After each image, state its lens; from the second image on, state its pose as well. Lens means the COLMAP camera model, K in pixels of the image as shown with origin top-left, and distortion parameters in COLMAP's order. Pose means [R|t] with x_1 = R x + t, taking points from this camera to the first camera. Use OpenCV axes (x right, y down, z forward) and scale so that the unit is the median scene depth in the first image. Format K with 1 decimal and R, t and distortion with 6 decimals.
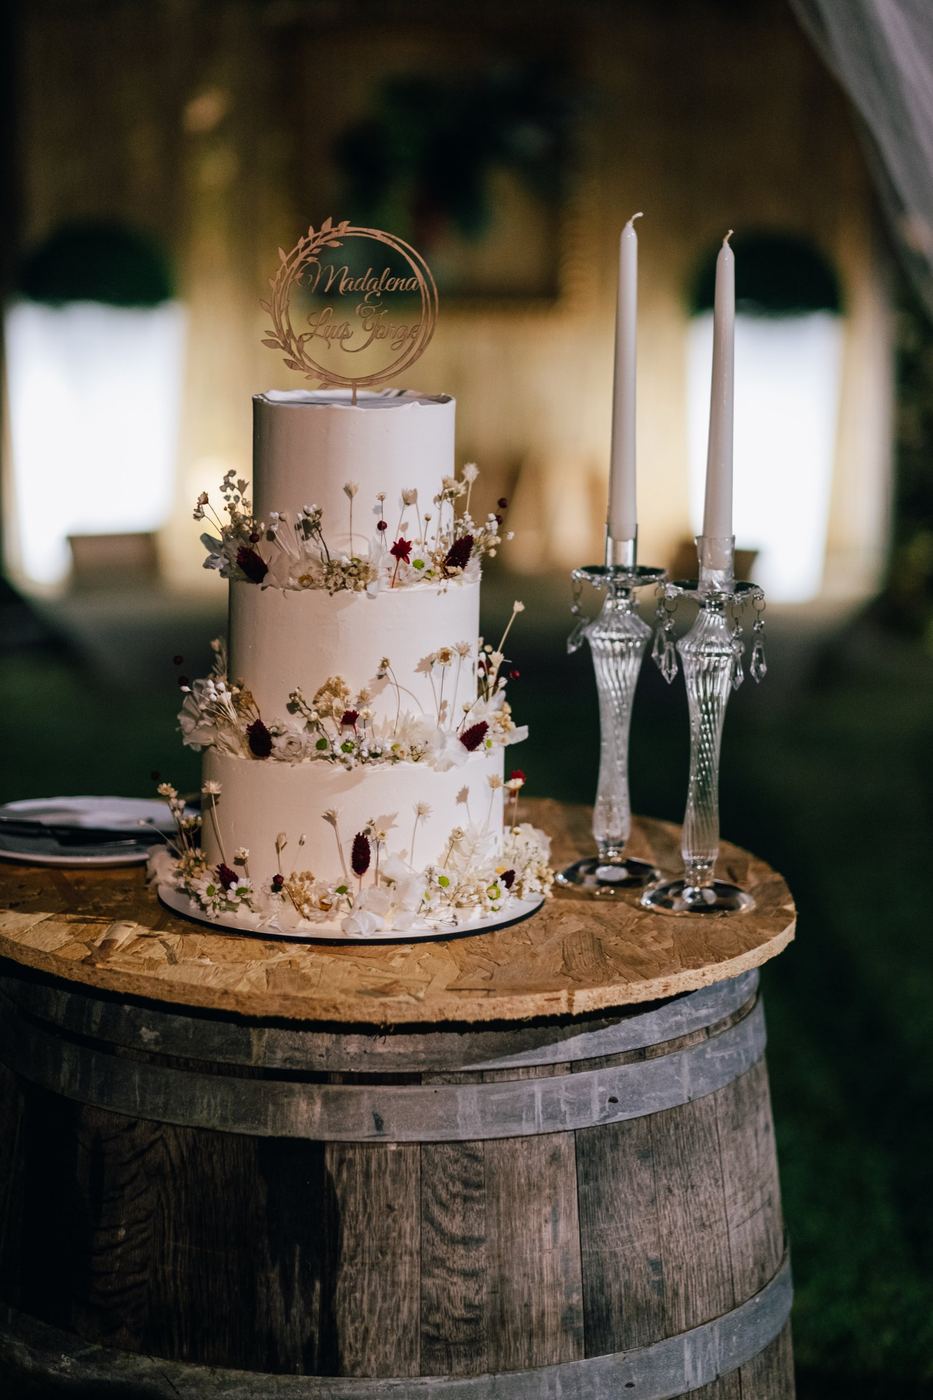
lens RADIAL K [[3239.6, 0, 466.5], [0, 3239.6, 700.0], [0, 0, 1]] dist [0.025374, 0.008157]
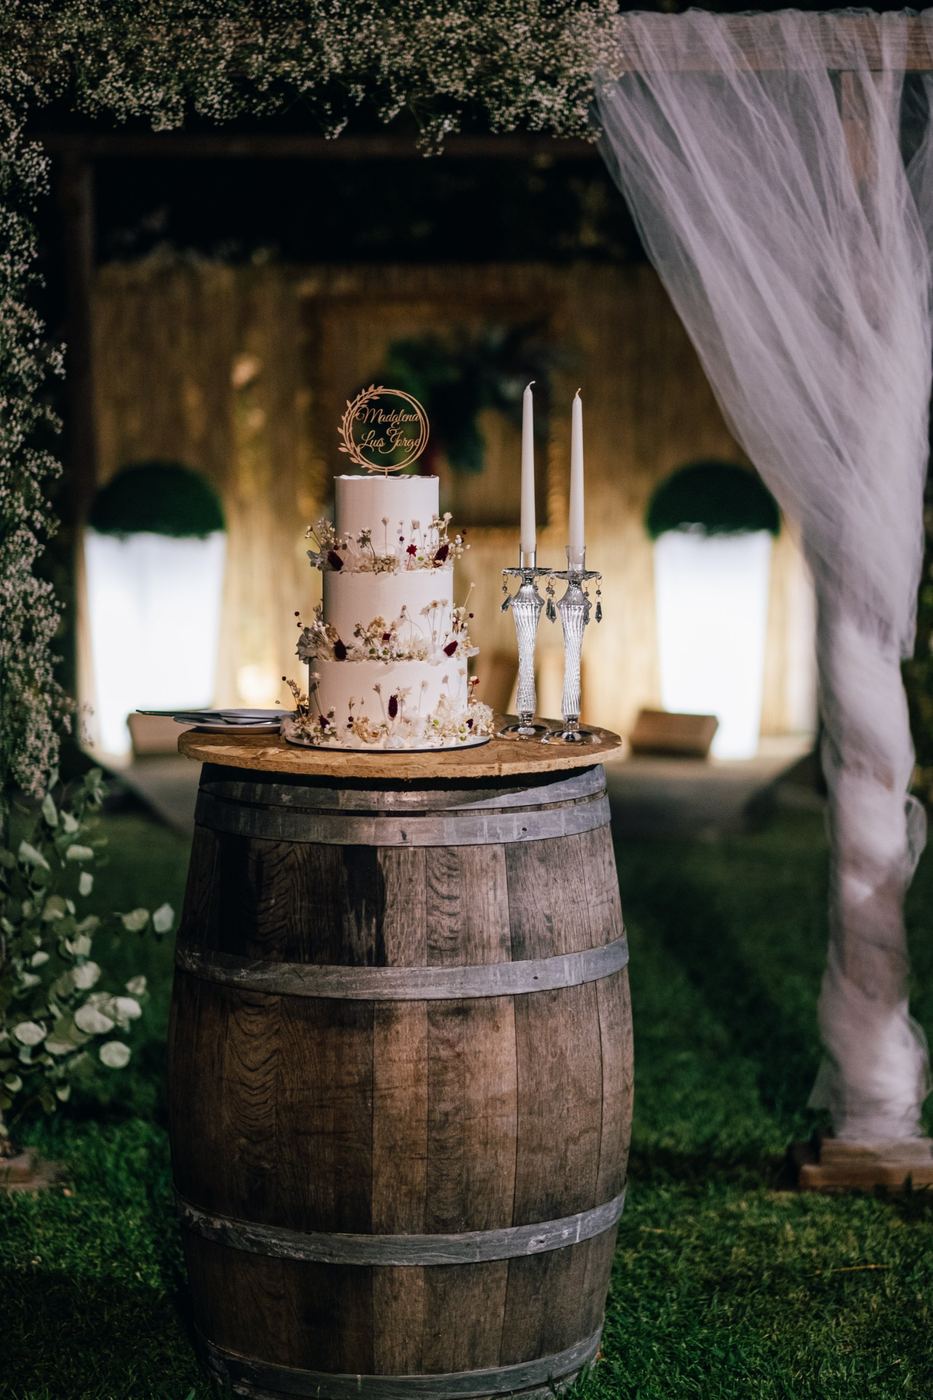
lens RADIAL K [[3239.6, 0, 466.5], [0, 3239.6, 700.0], [0, 0, 1]] dist [0.025374, 0.008157]
pose [[0.999882, -0.015073, -0.003072, 0.017524], [0.014769, 0.996490, -0.082401, 0.204566], [0.004303, 0.082345, 0.996595, -0.940033]]
